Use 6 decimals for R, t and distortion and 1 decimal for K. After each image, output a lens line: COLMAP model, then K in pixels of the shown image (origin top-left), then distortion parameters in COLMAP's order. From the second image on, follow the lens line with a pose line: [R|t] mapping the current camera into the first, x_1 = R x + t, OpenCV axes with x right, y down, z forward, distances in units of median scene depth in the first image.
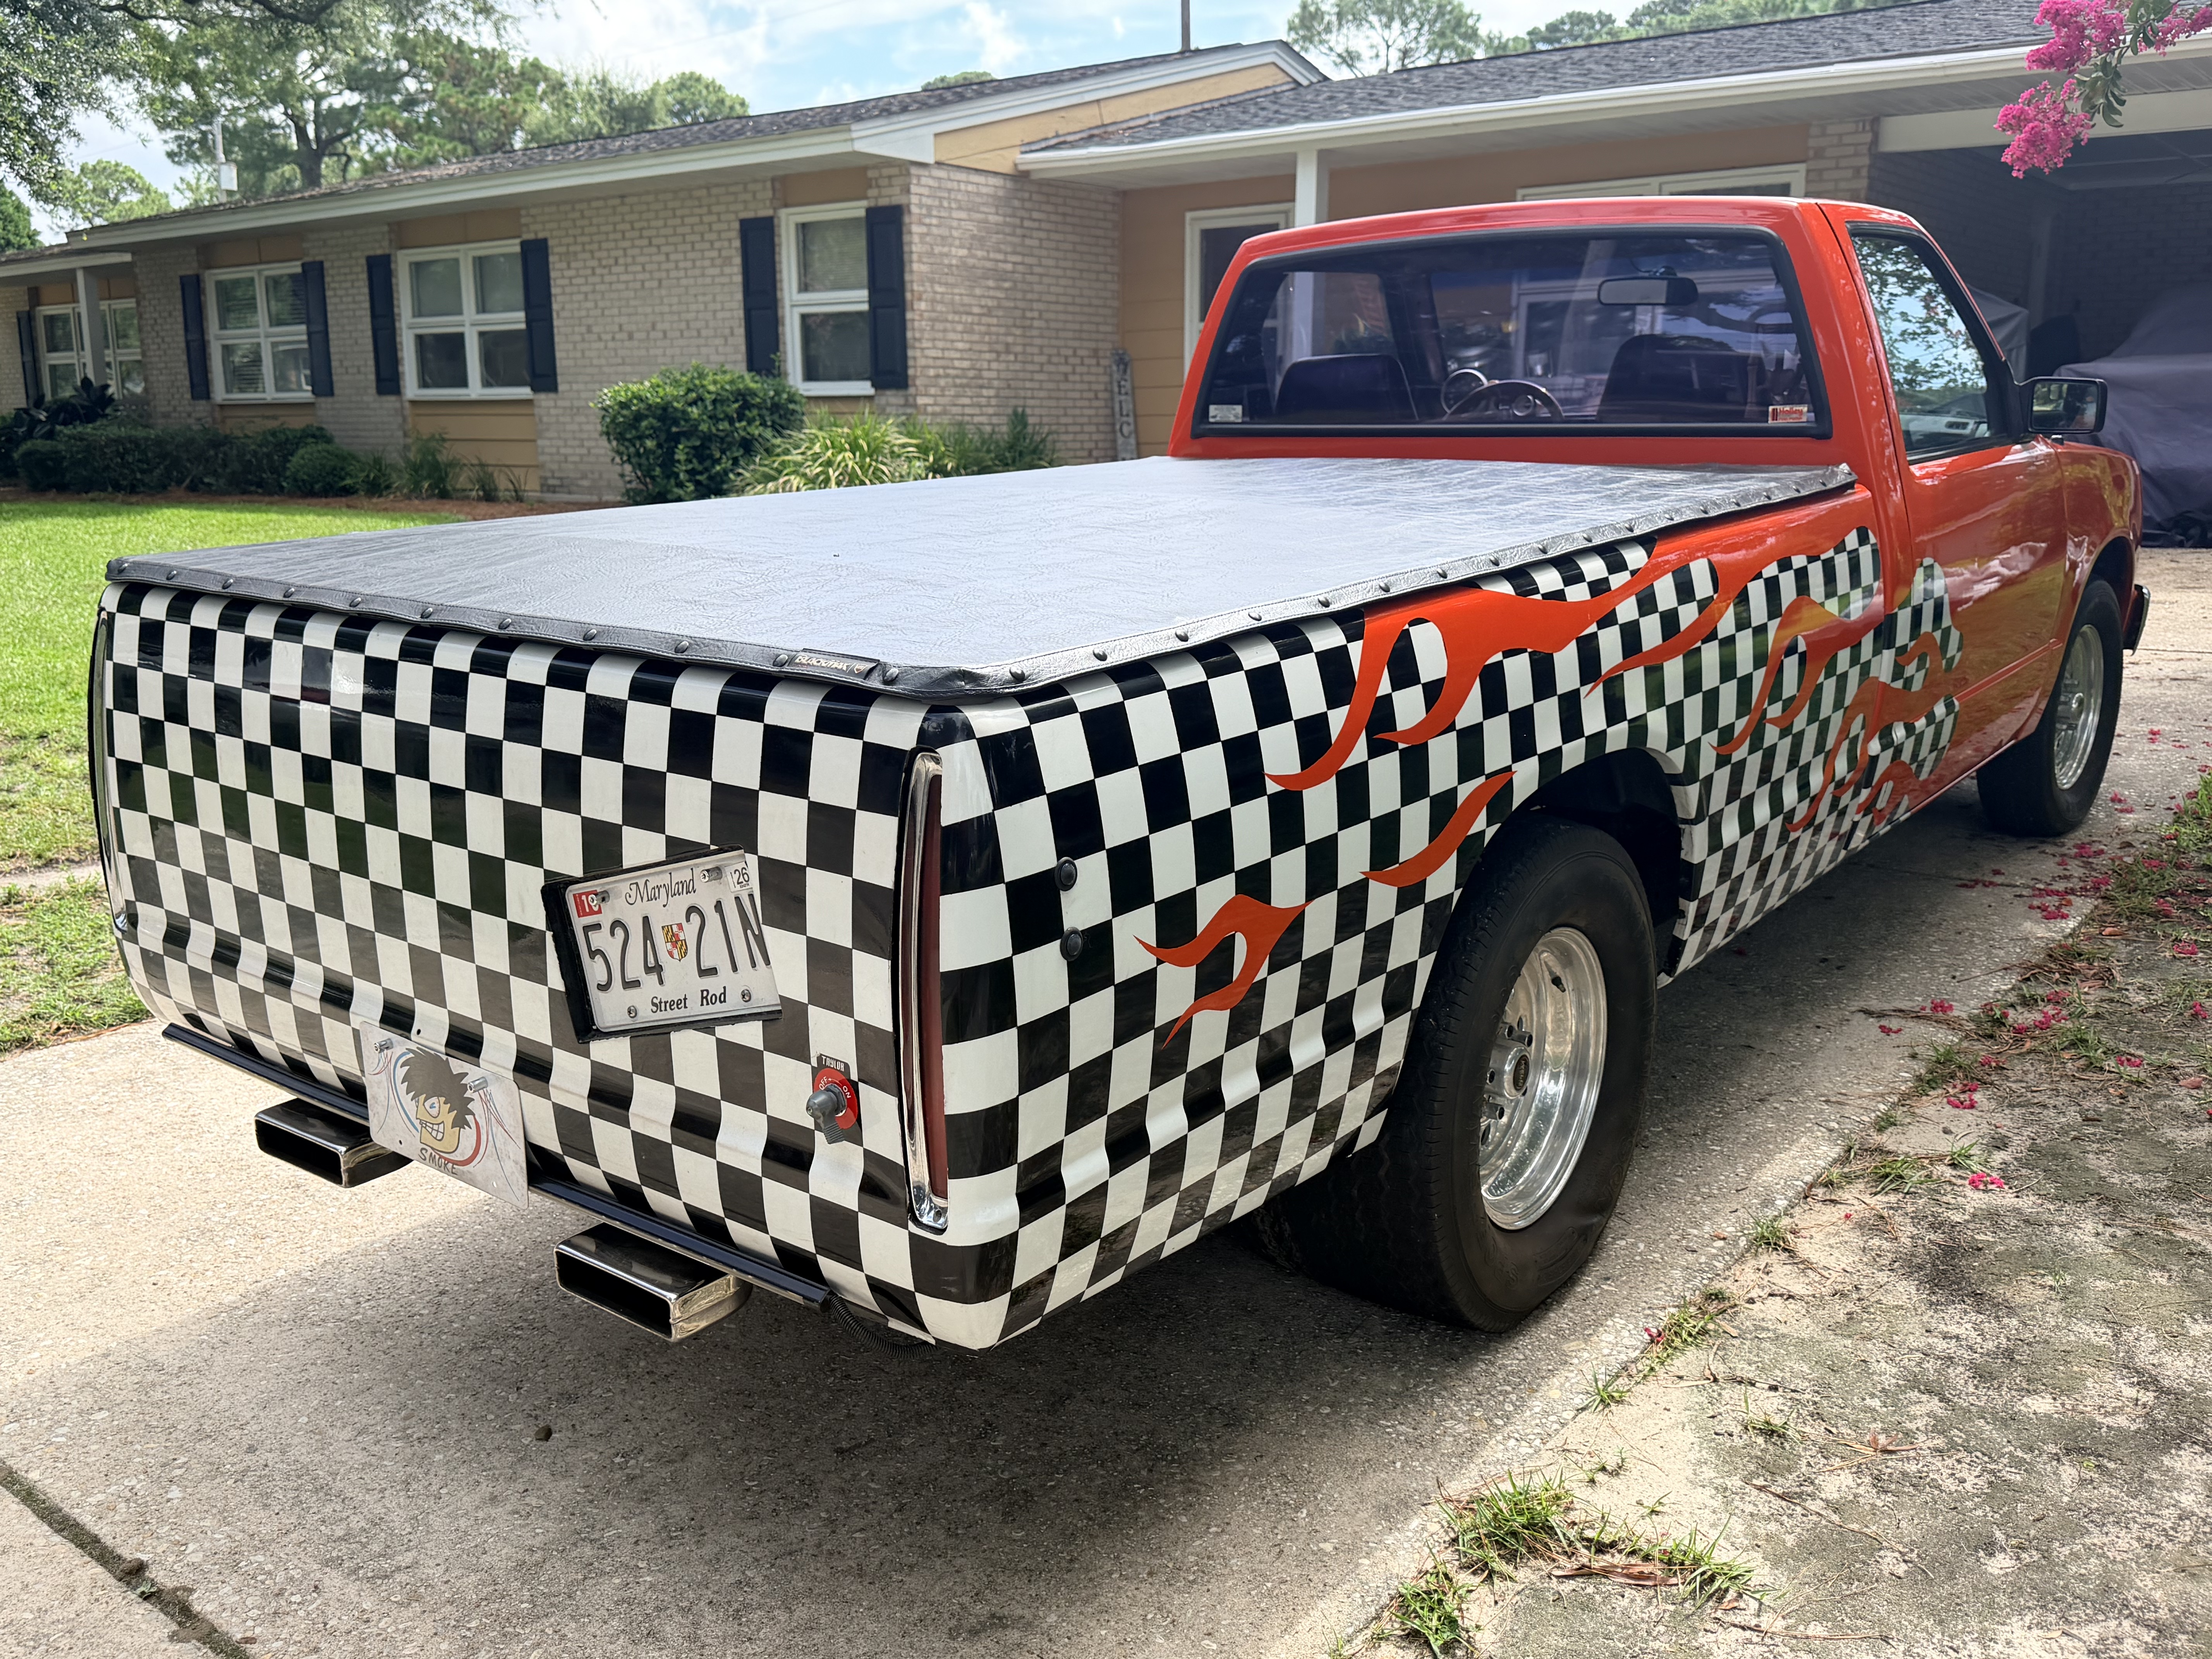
lens RADIAL K [[1888.0, 0, 1106.0], [0, 1888.0, 829.5], [0, 0, 1]] dist [0.136840, -0.266912]
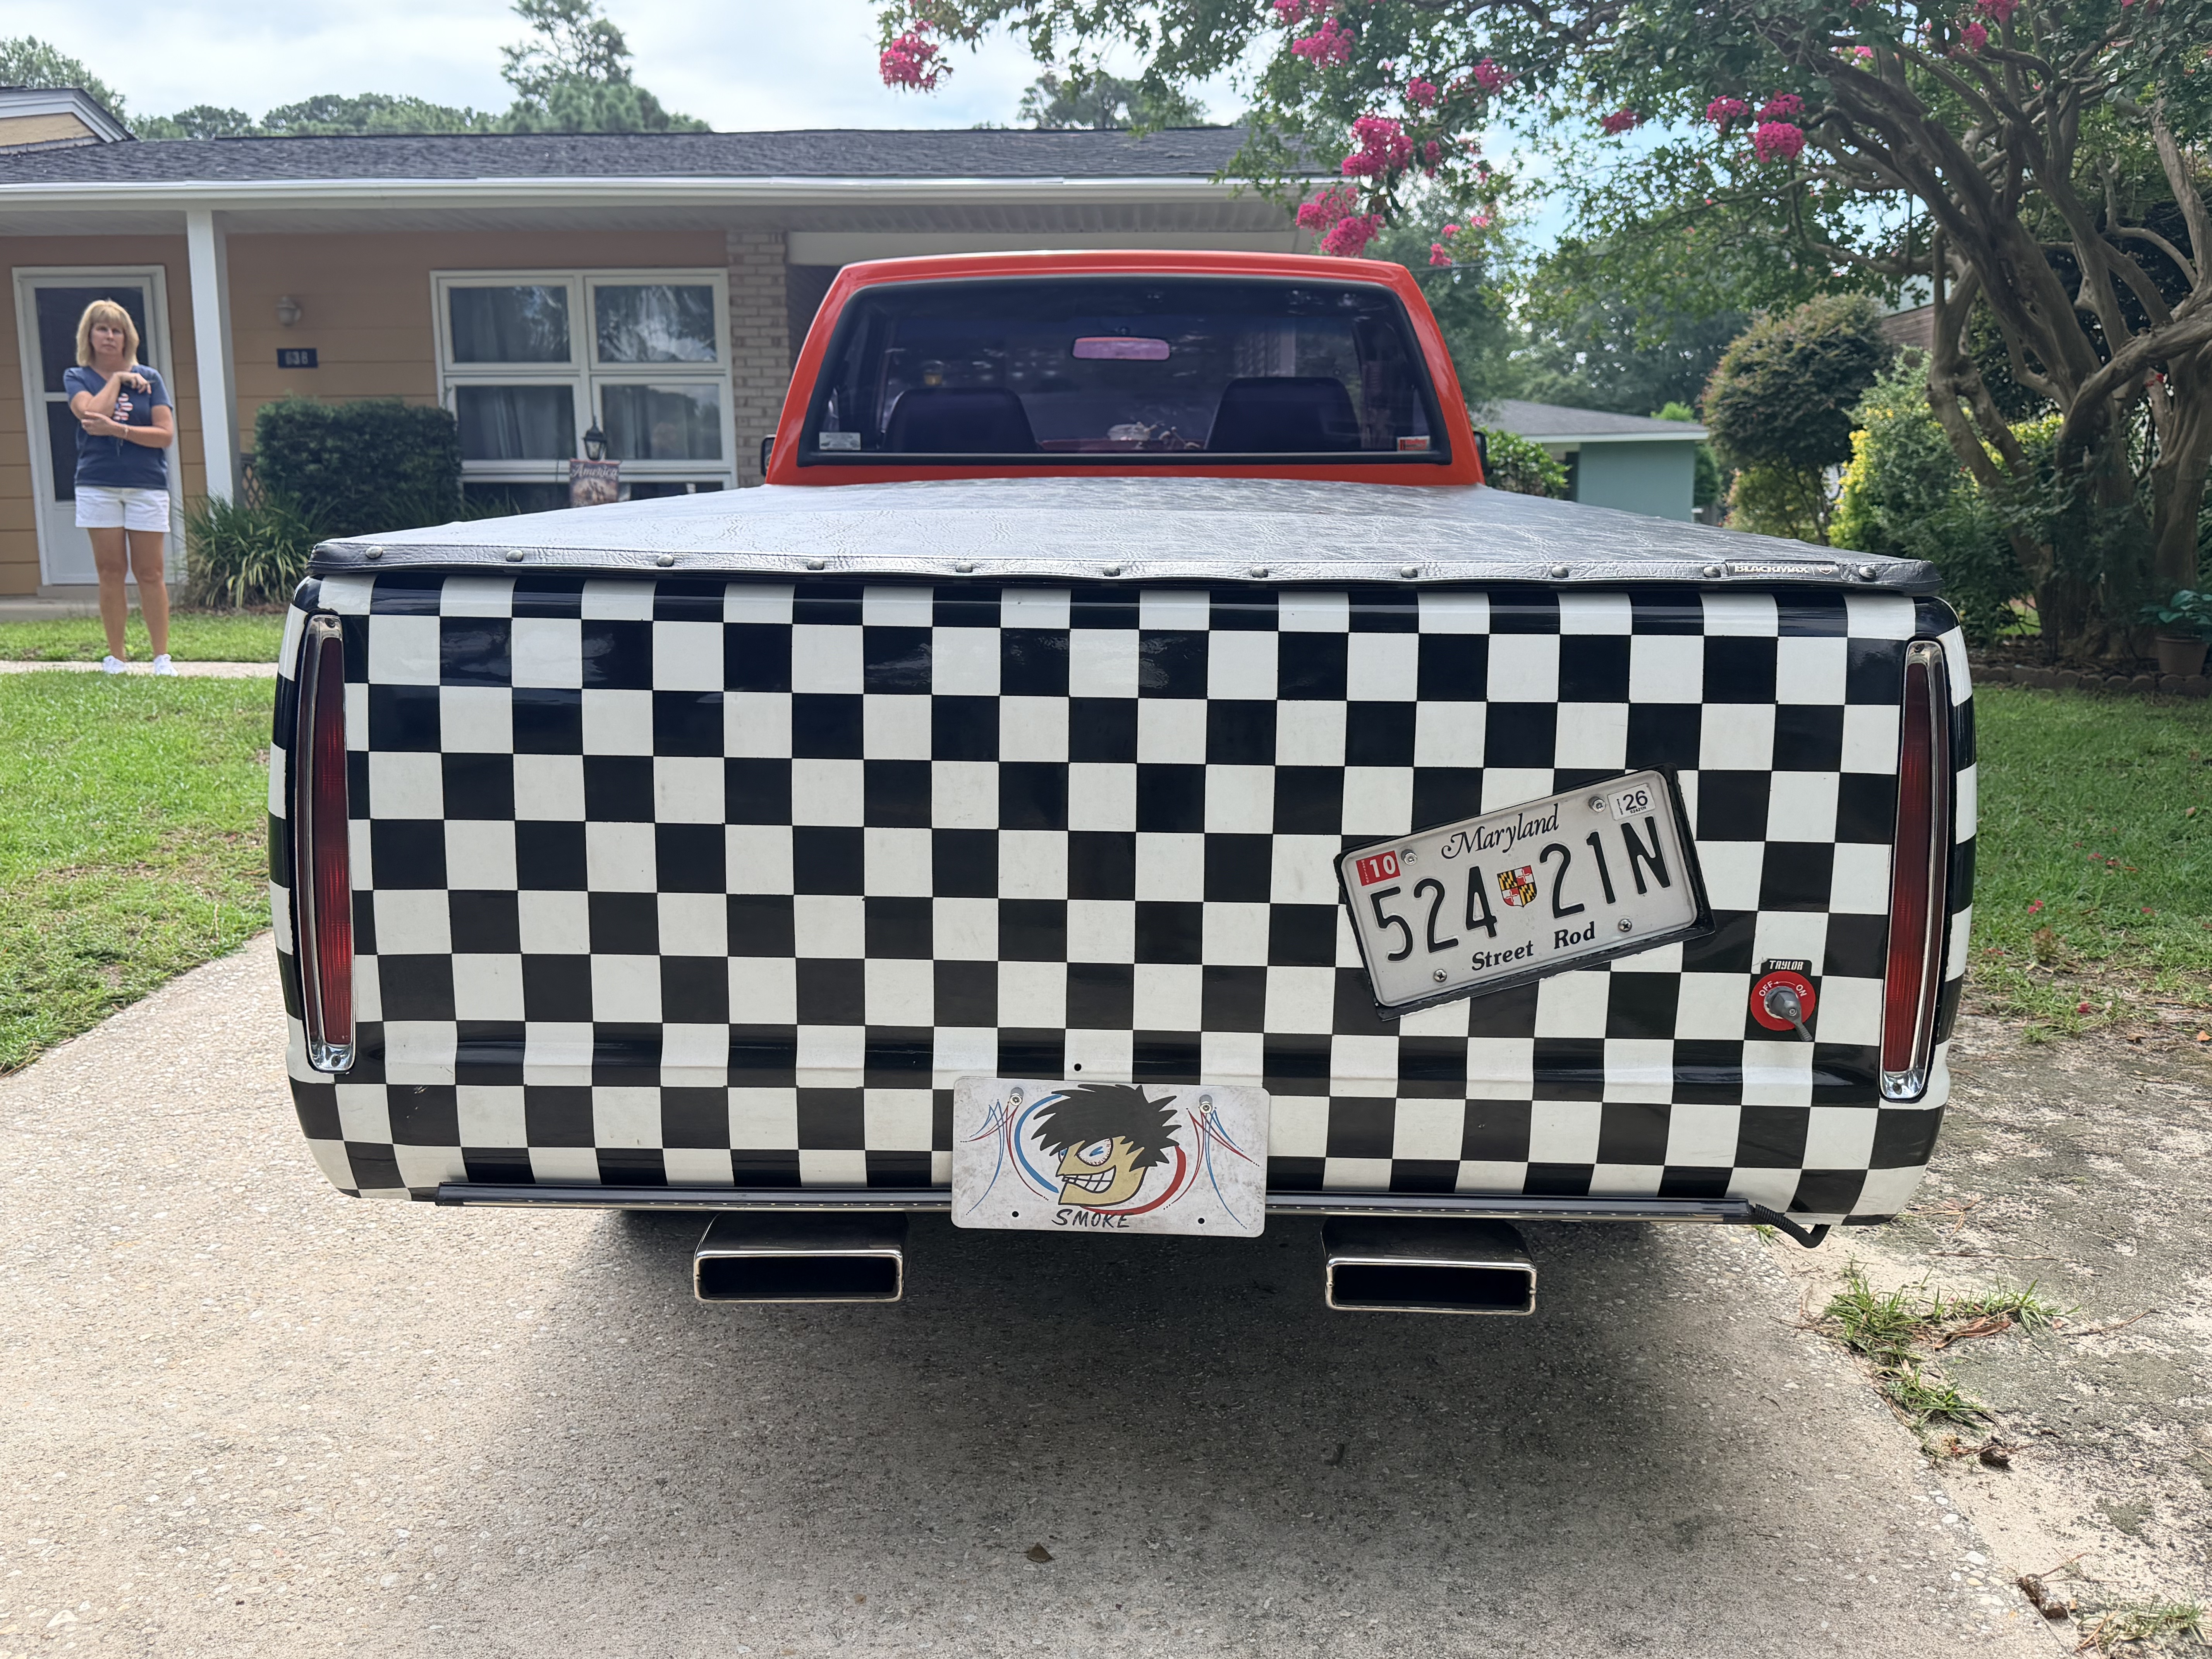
lens RADIAL K [[1921.9, 0, 985.1], [0, 1921.9, 830.6], [0, 0, 1]] dist [0.129261, -0.255109]
pose [[0.797334, -0.096174, 0.595827, -0.932777], [0.132368, 0.991052, -0.017167, 0.011196], [-0.588844, 0.092556, 0.802930, 0.342783]]
